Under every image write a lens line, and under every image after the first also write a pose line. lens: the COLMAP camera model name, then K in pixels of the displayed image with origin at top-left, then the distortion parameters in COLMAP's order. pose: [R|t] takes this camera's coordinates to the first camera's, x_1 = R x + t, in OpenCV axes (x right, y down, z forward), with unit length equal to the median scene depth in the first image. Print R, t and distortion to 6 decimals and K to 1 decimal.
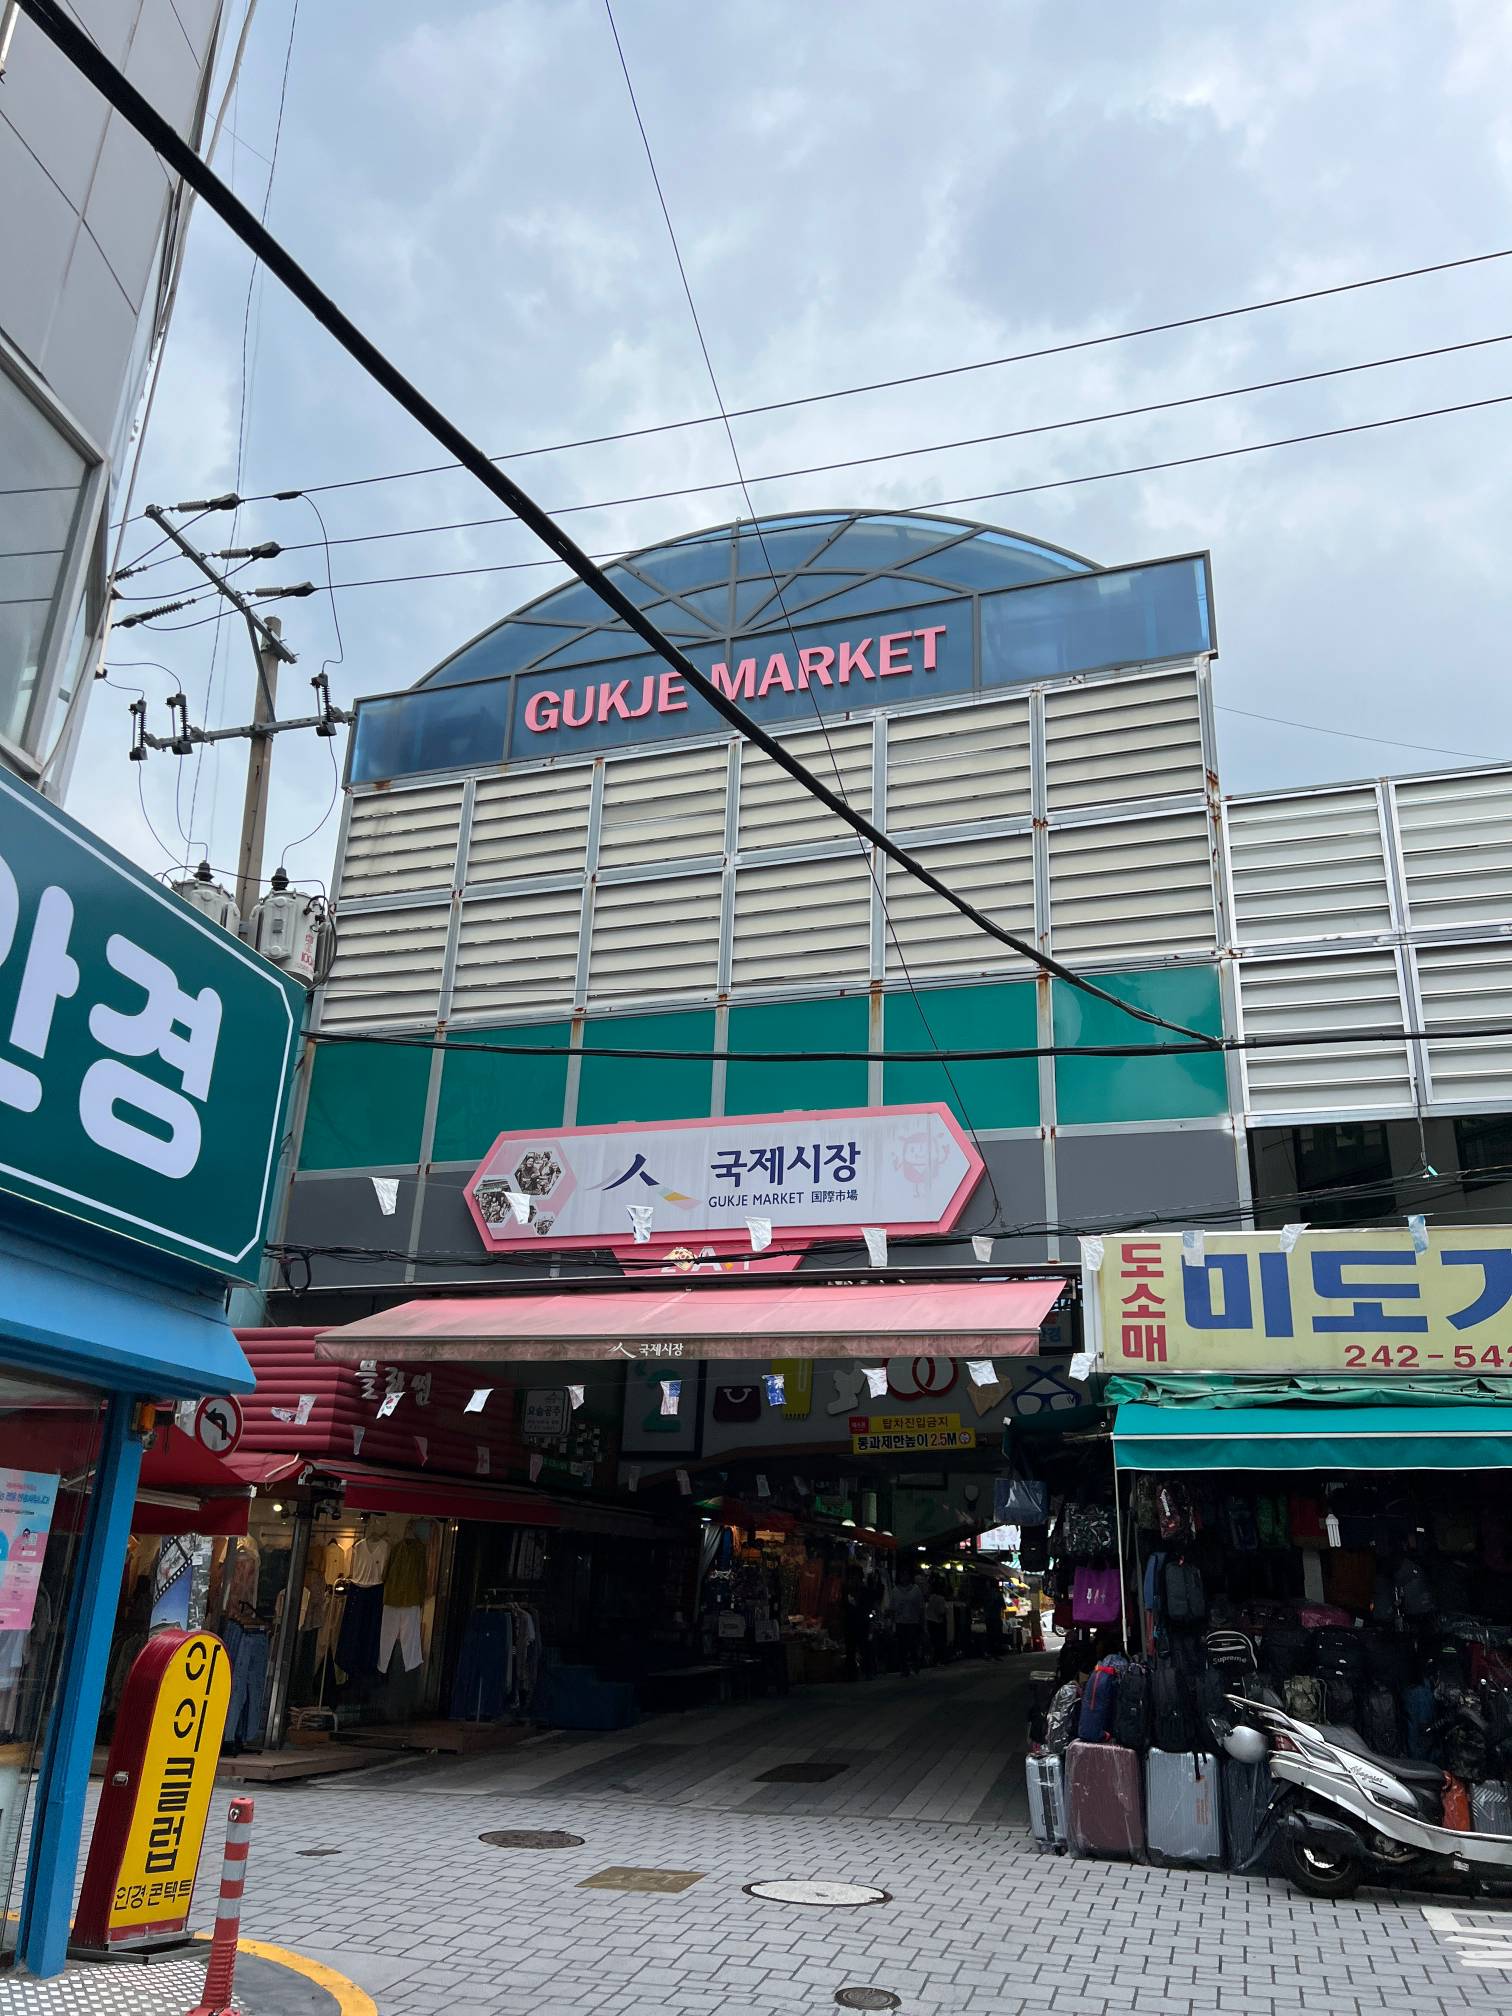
lens RADIAL K [[1517.7, 0, 752.2], [0, 1517.7, 1034.0], [0, 0, 1]] dist [0.059493, -0.001158]
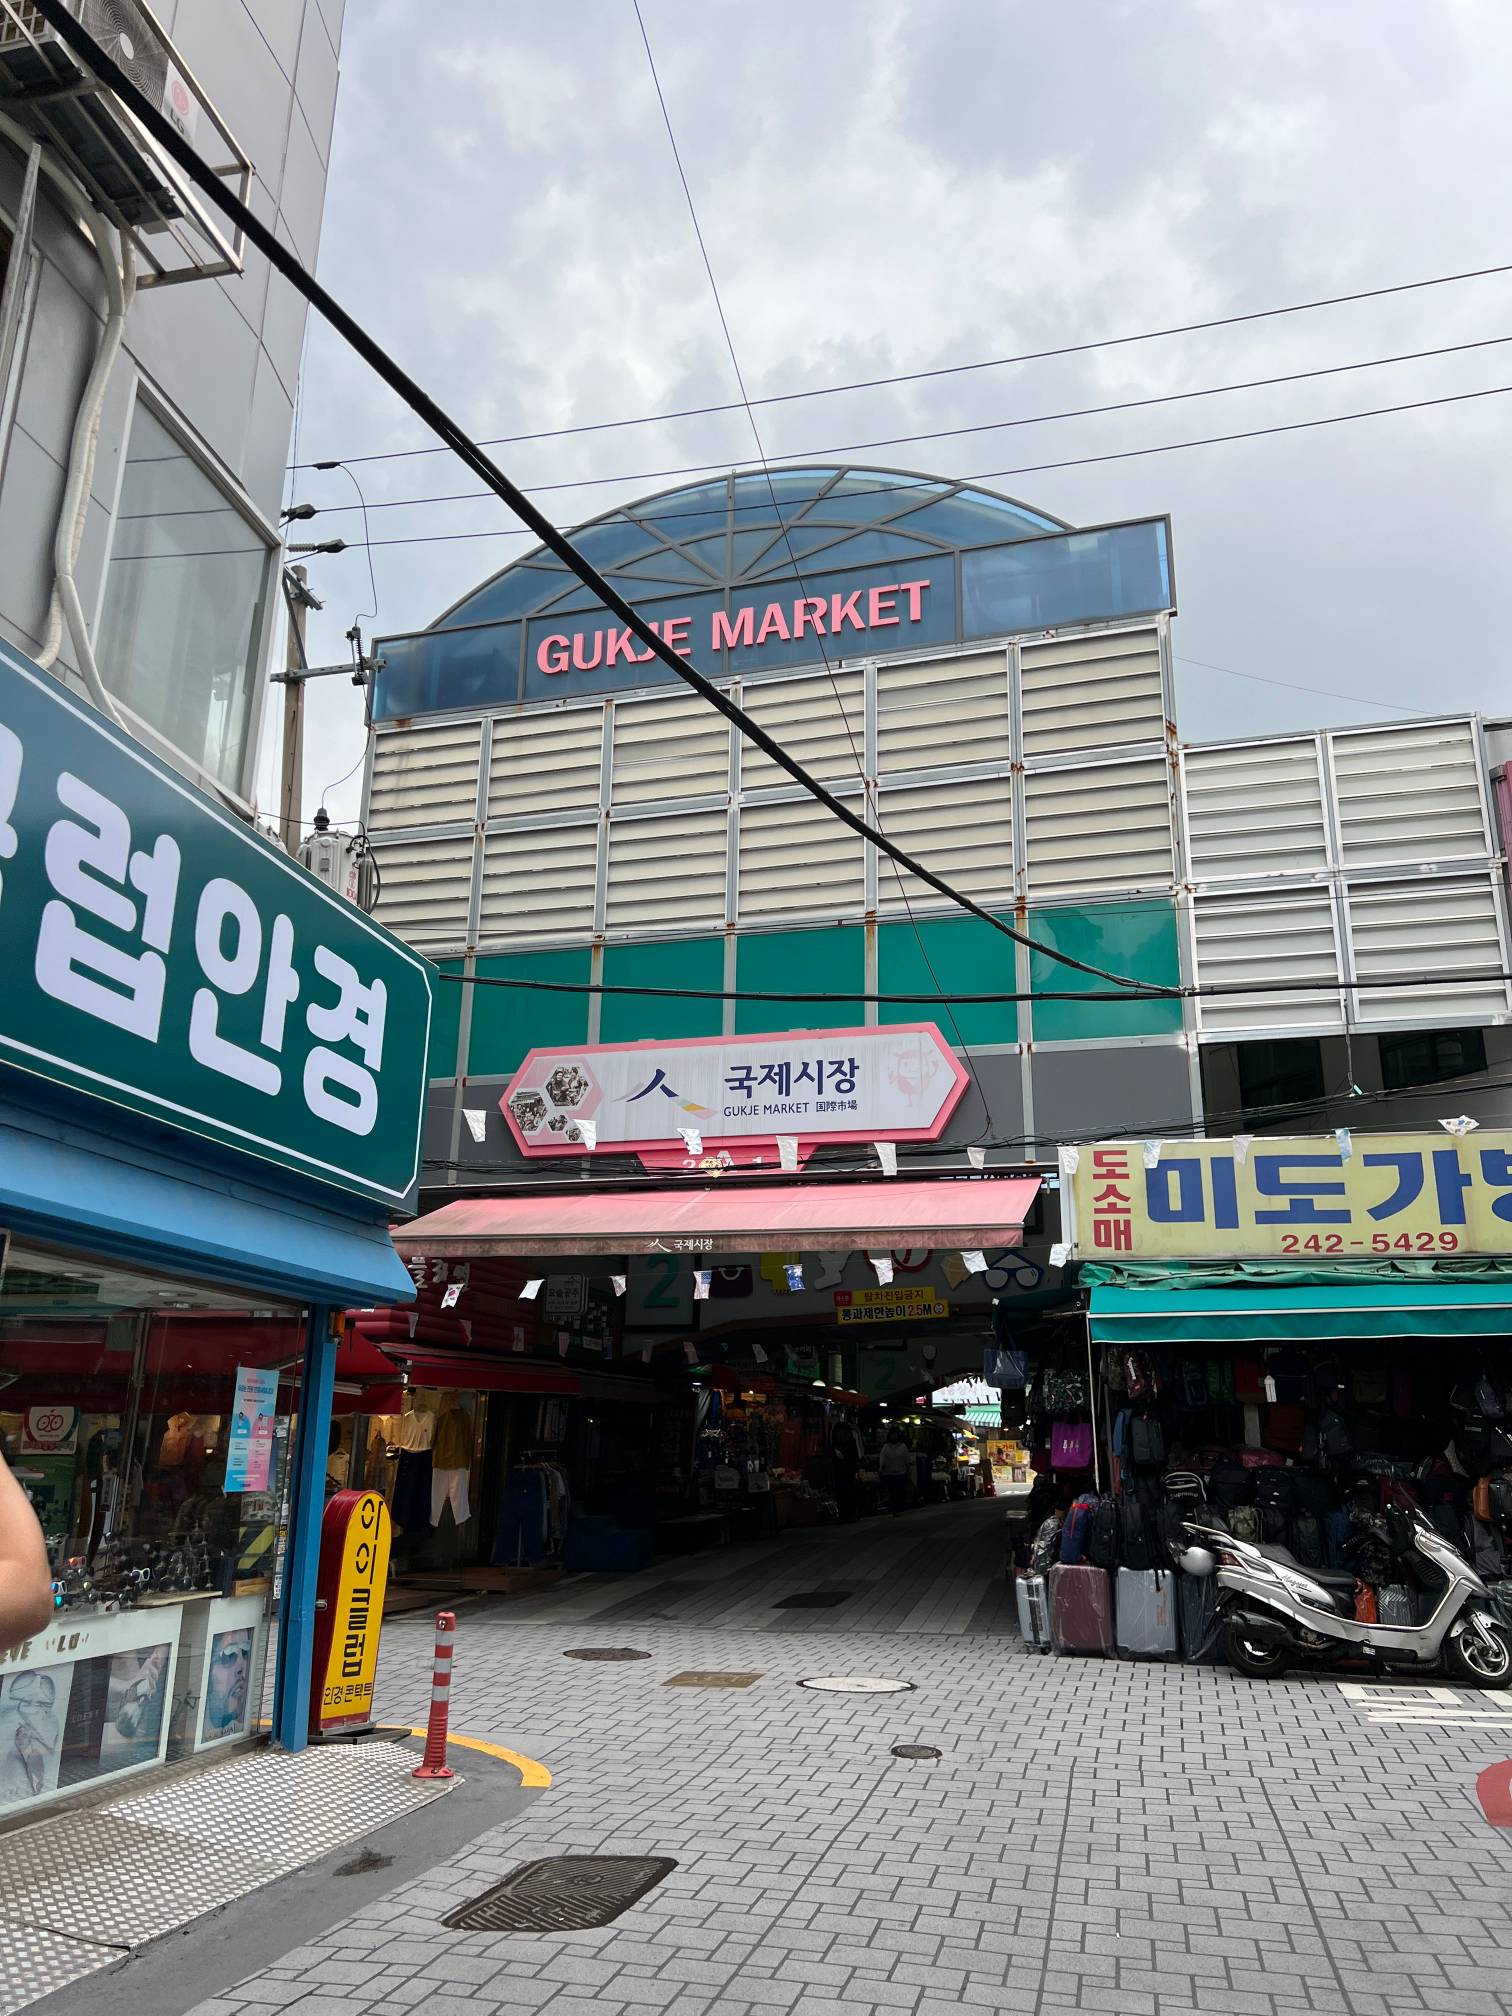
lens RADIAL K [[1515.8, 0, 756.0], [0, 1515.8, 1008.0], [0, 0, 1]] dist [0.088955, -0.004428]
pose [[0.999105, -0.011302, 0.040763, -0.052481], [0.008425, 0.997508, 0.070053, -0.046566], [-0.041453, -0.069647, 0.996710, -0.121534]]
